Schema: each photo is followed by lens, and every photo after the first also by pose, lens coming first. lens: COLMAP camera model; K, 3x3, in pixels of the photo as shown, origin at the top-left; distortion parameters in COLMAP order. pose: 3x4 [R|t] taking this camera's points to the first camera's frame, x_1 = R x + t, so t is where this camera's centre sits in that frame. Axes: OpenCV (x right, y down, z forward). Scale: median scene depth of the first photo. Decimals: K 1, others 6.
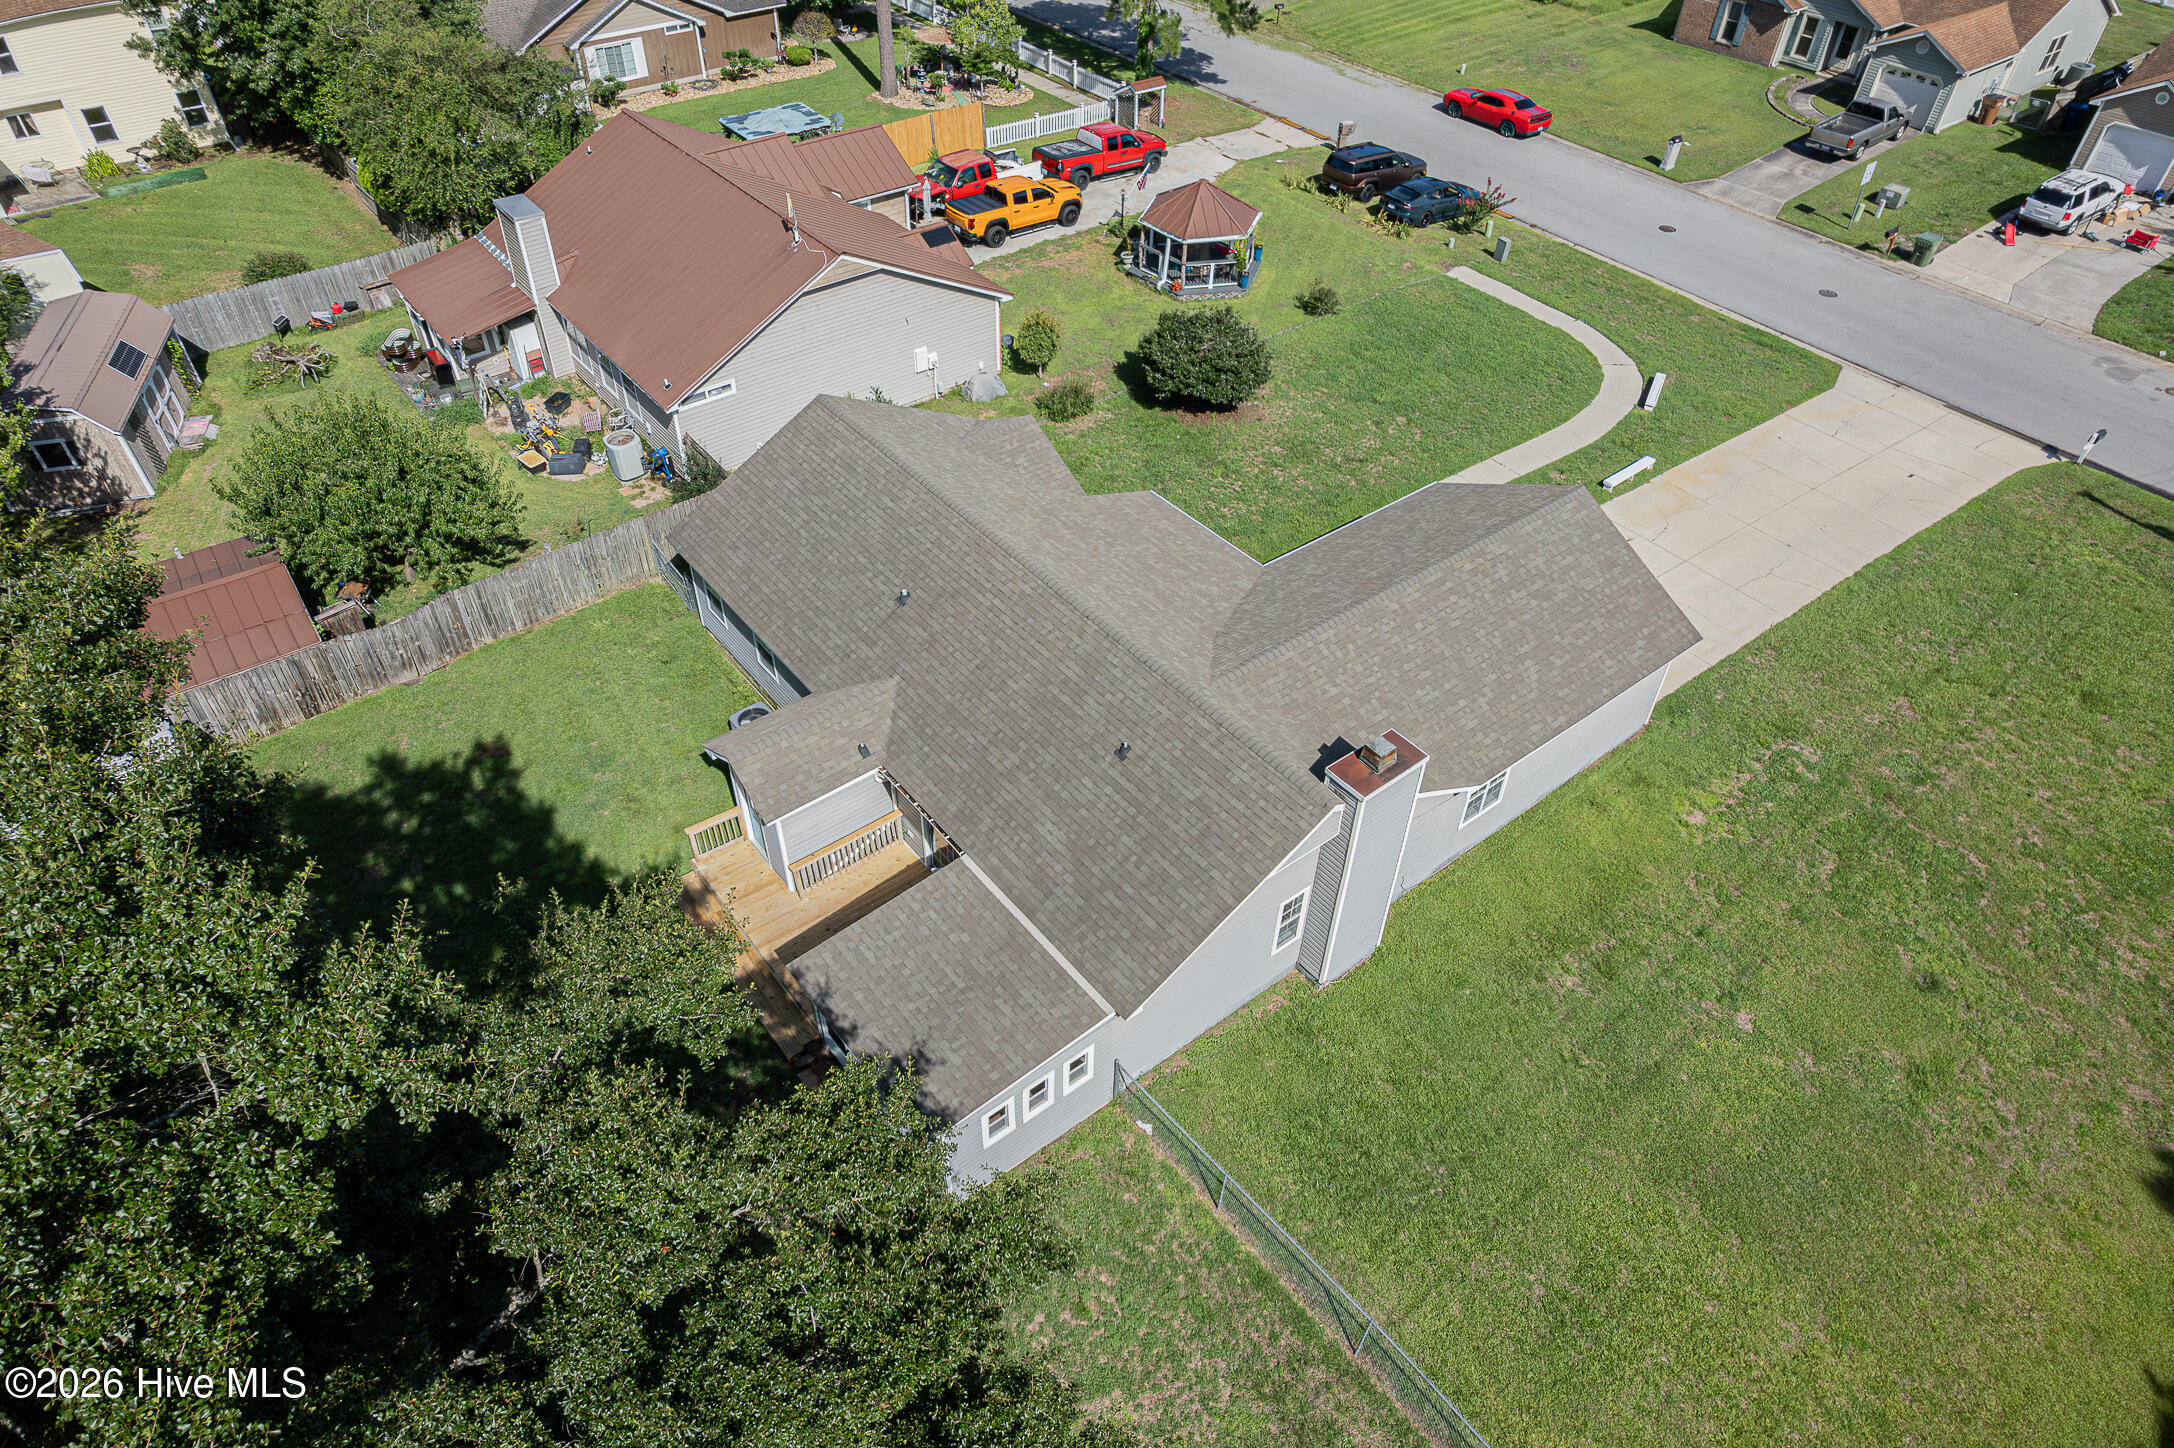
lens RADIAL K [[1395.7, 0, 1088.2], [0, 1395.7, 732.6], [0, 0, 1]] dist [-0.077107, 0.085645]
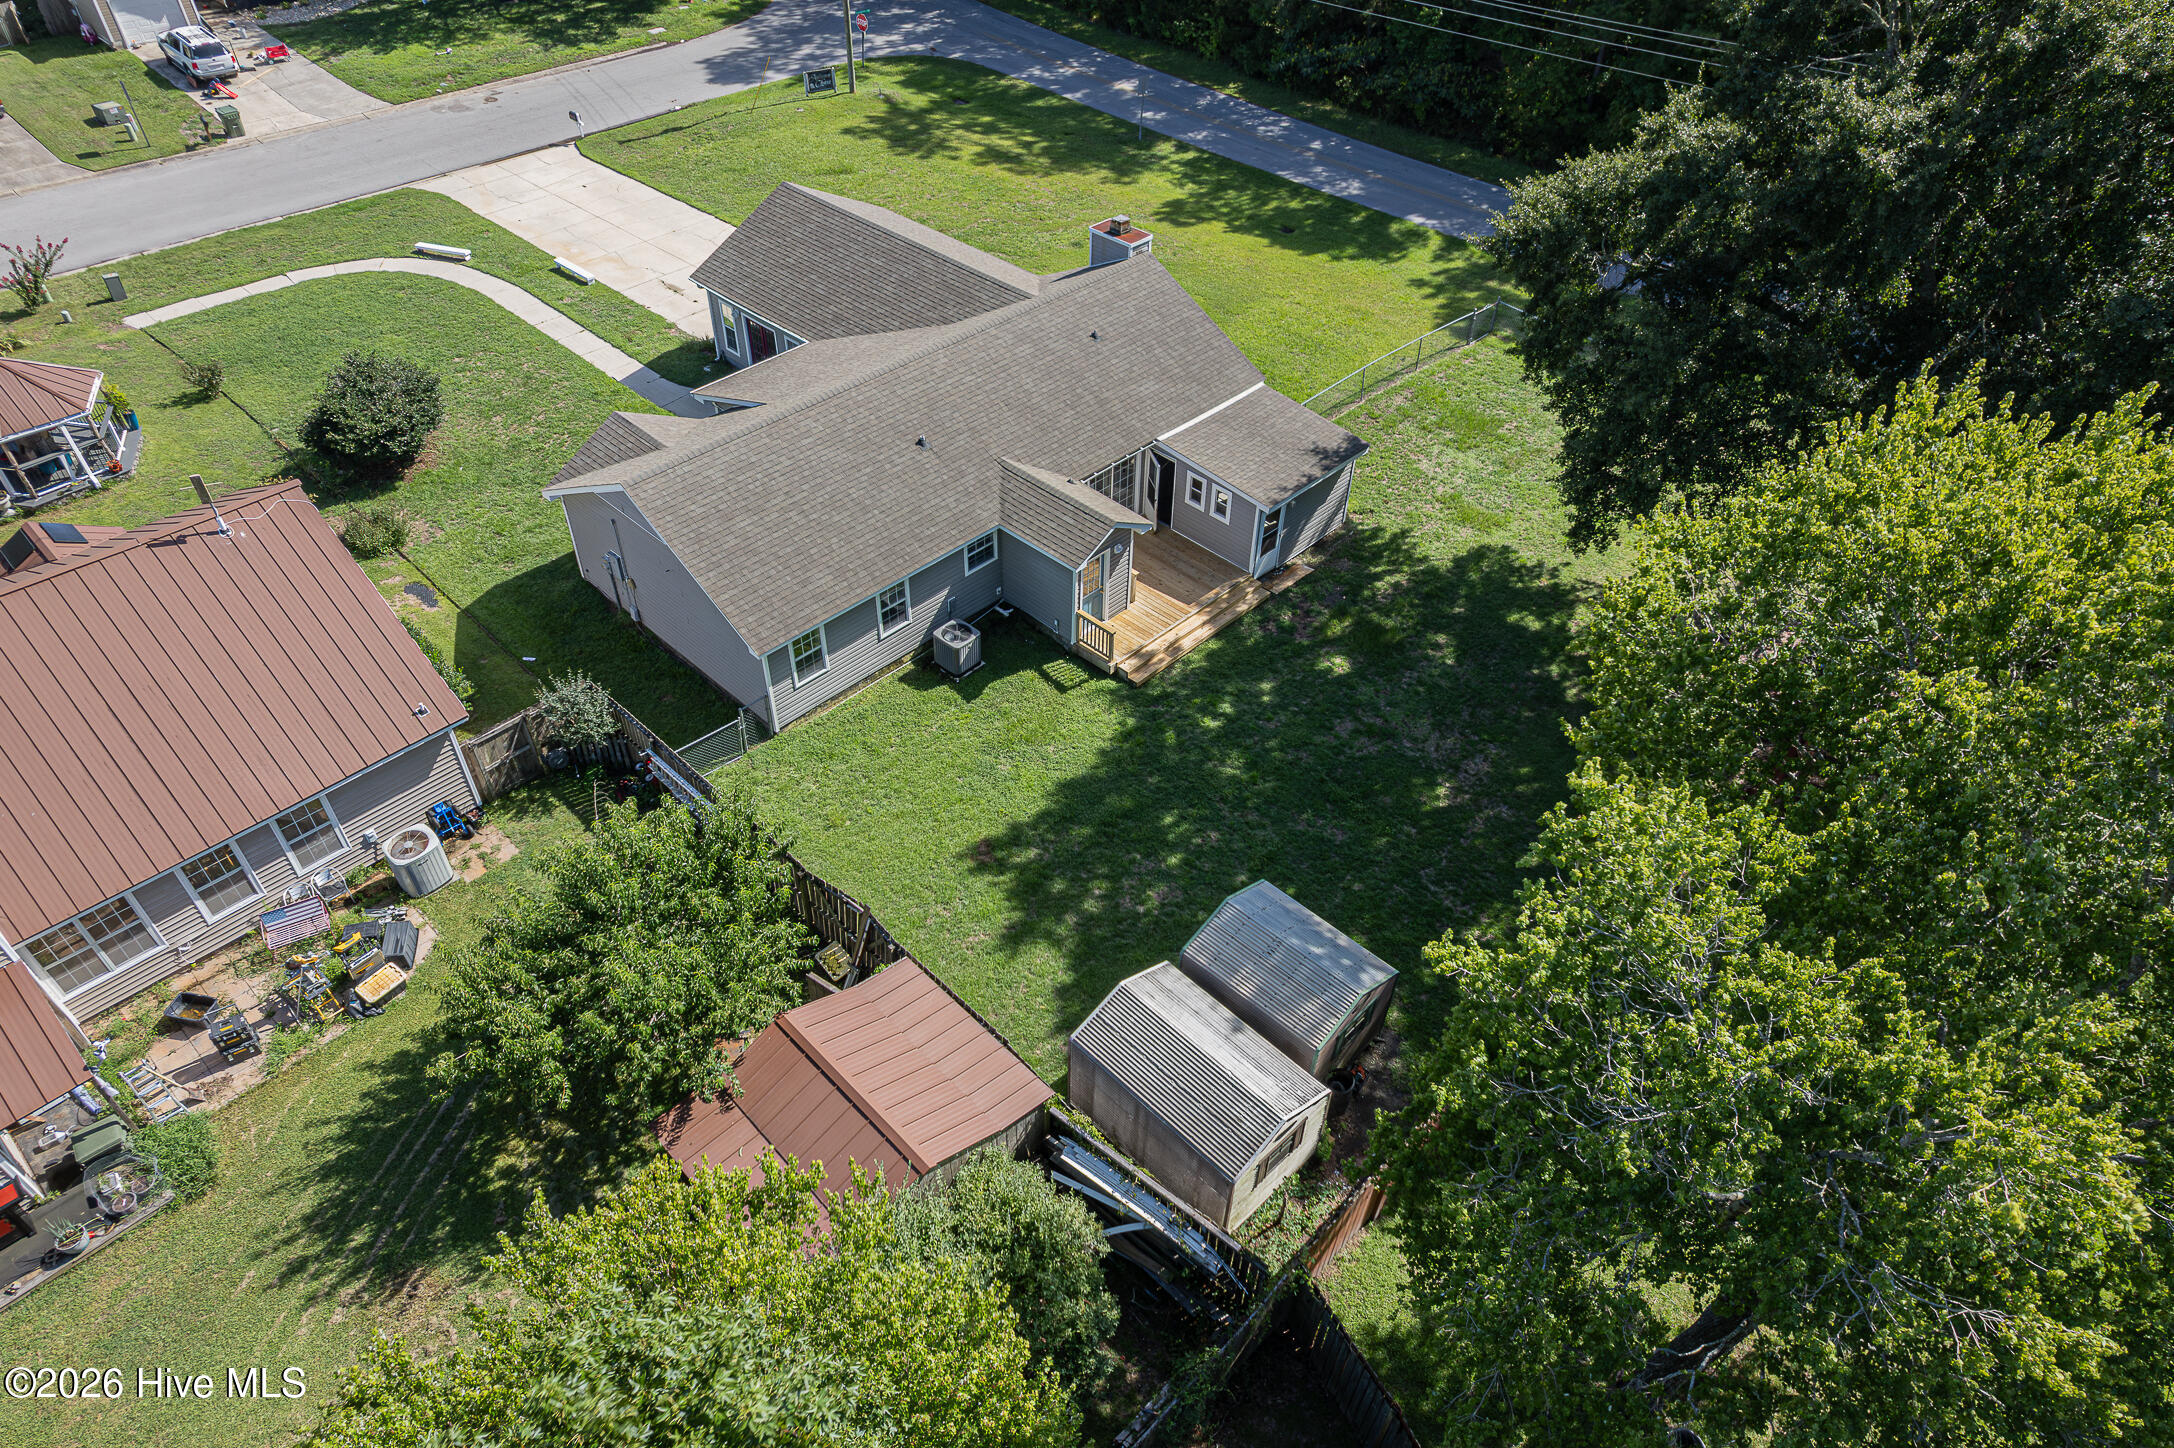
lens RADIAL K [[1395.7, 0, 1088.2], [0, 1395.7, 732.6], [0, 0, 1]] dist [-0.077107, 0.085645]
pose [[-0.141396, -0.686547, 0.713204, -0.683055], [0.656736, 0.474027, 0.586512, -0.341373], [-0.740746, 0.551317, 0.383854, 0.357341]]
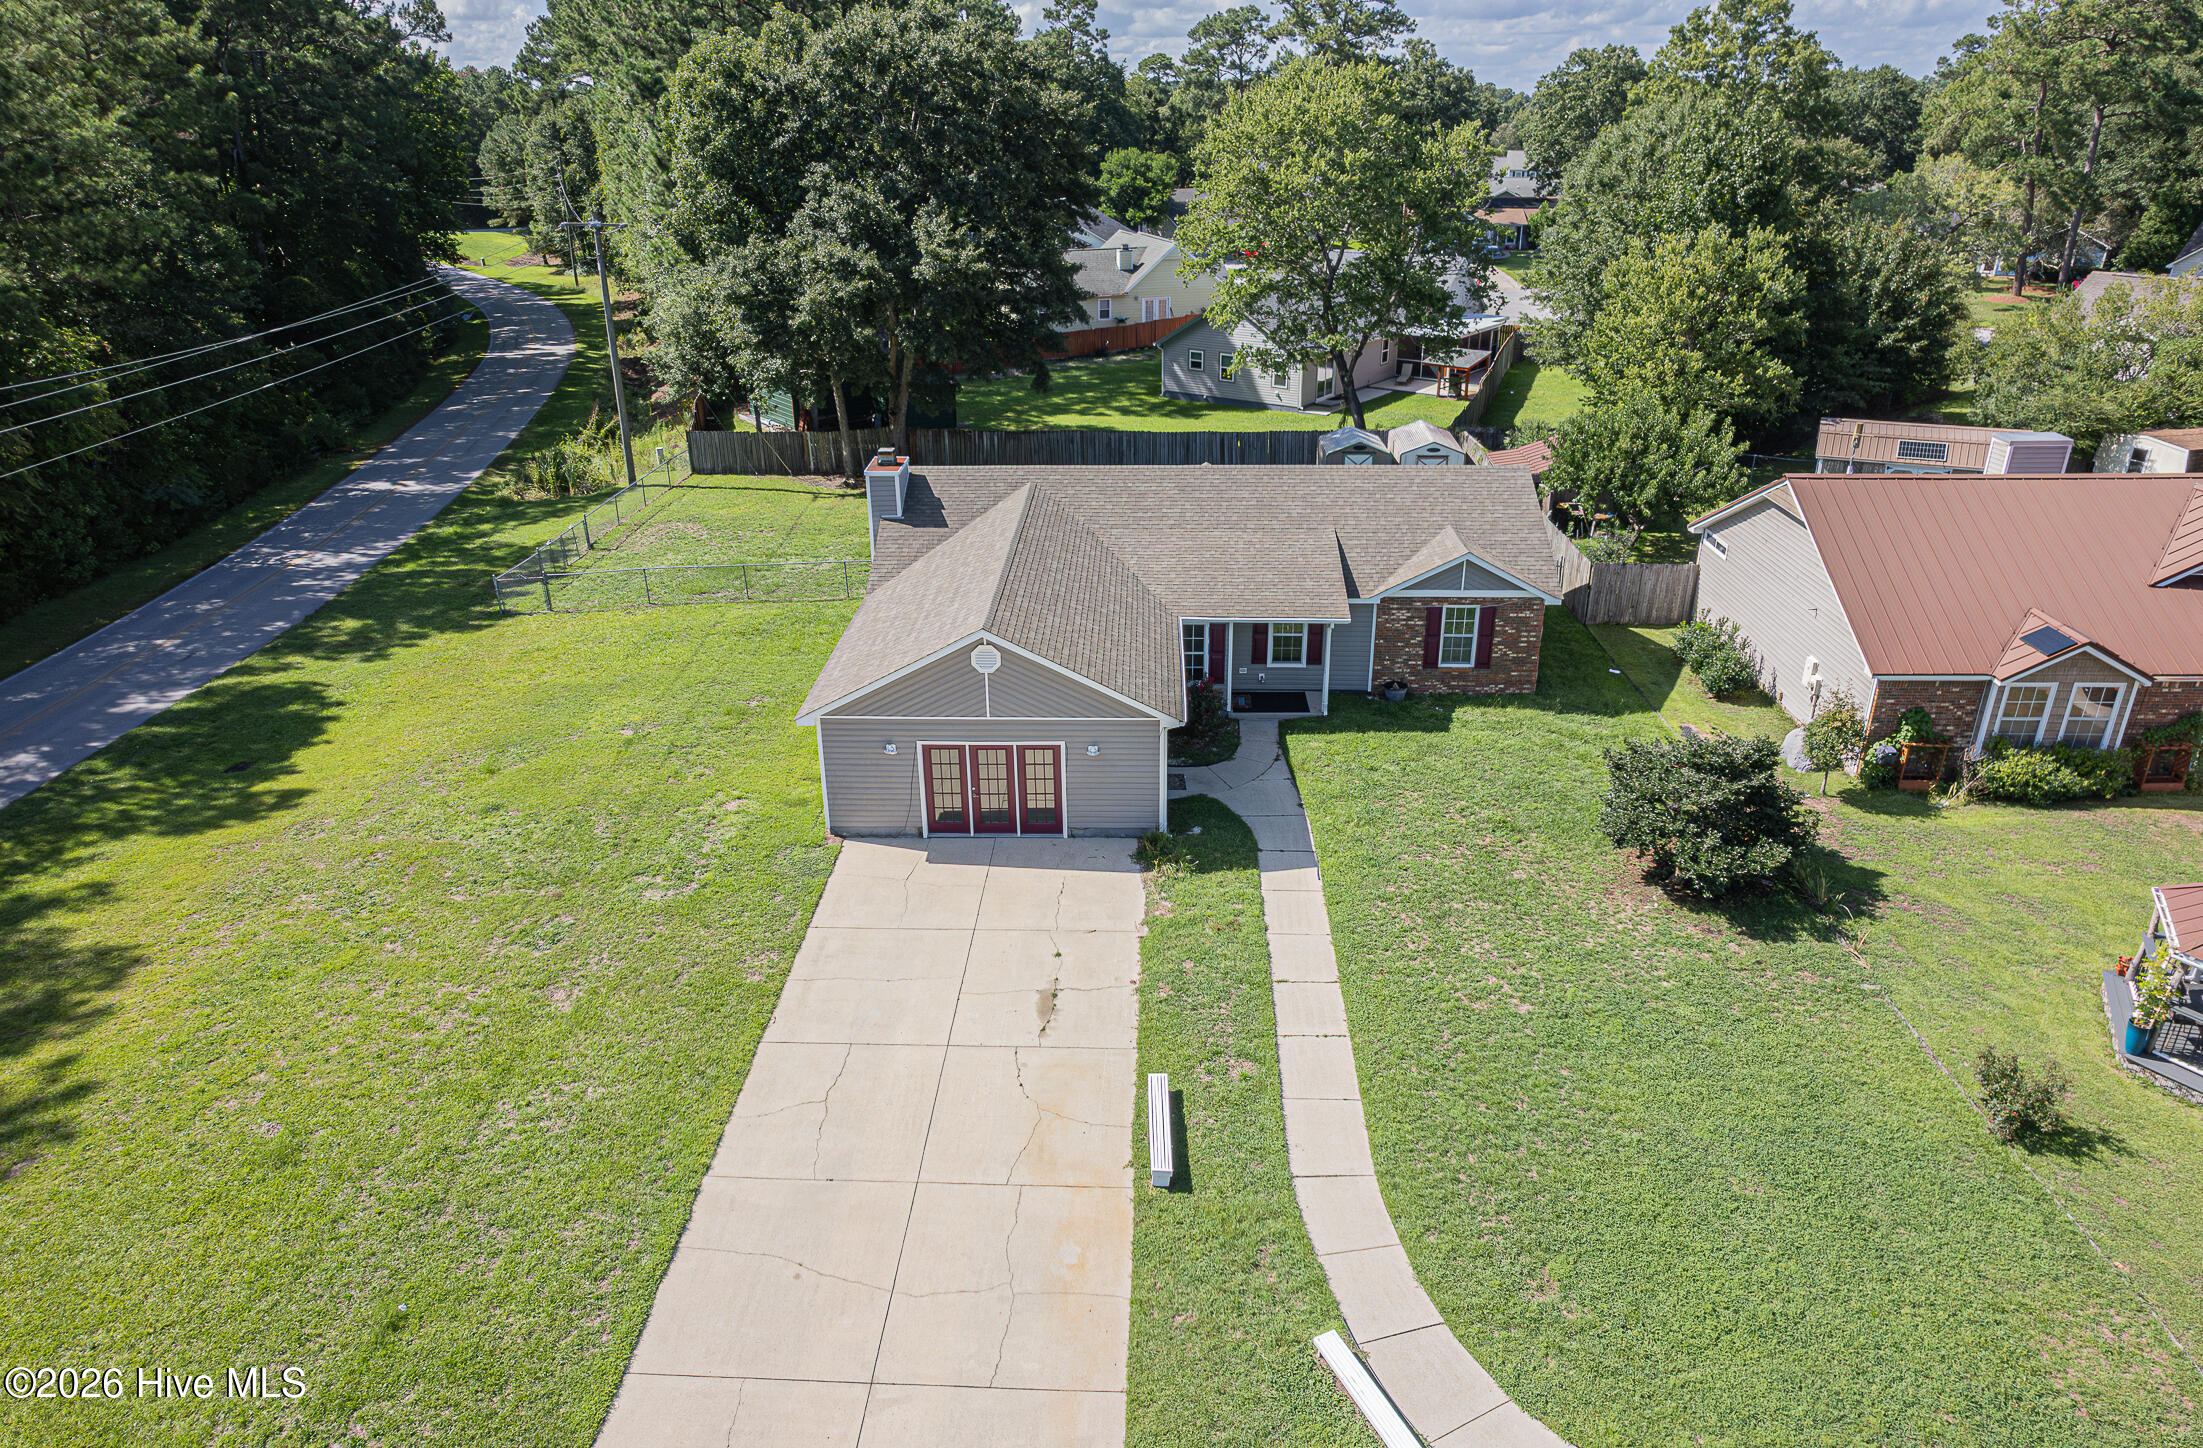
lens RADIAL K [[1426.4, 0, 1101.5], [0, 1426.4, 724.0], [0, 0, 1]] dist [-0.075839, 0.075887]
pose [[-0.647710, 0.296784, -0.701705, 0.609314], [-0.522009, 0.497994, 0.692466, -0.509787], [0.554958, 0.814814, -0.167632, 0.804164]]
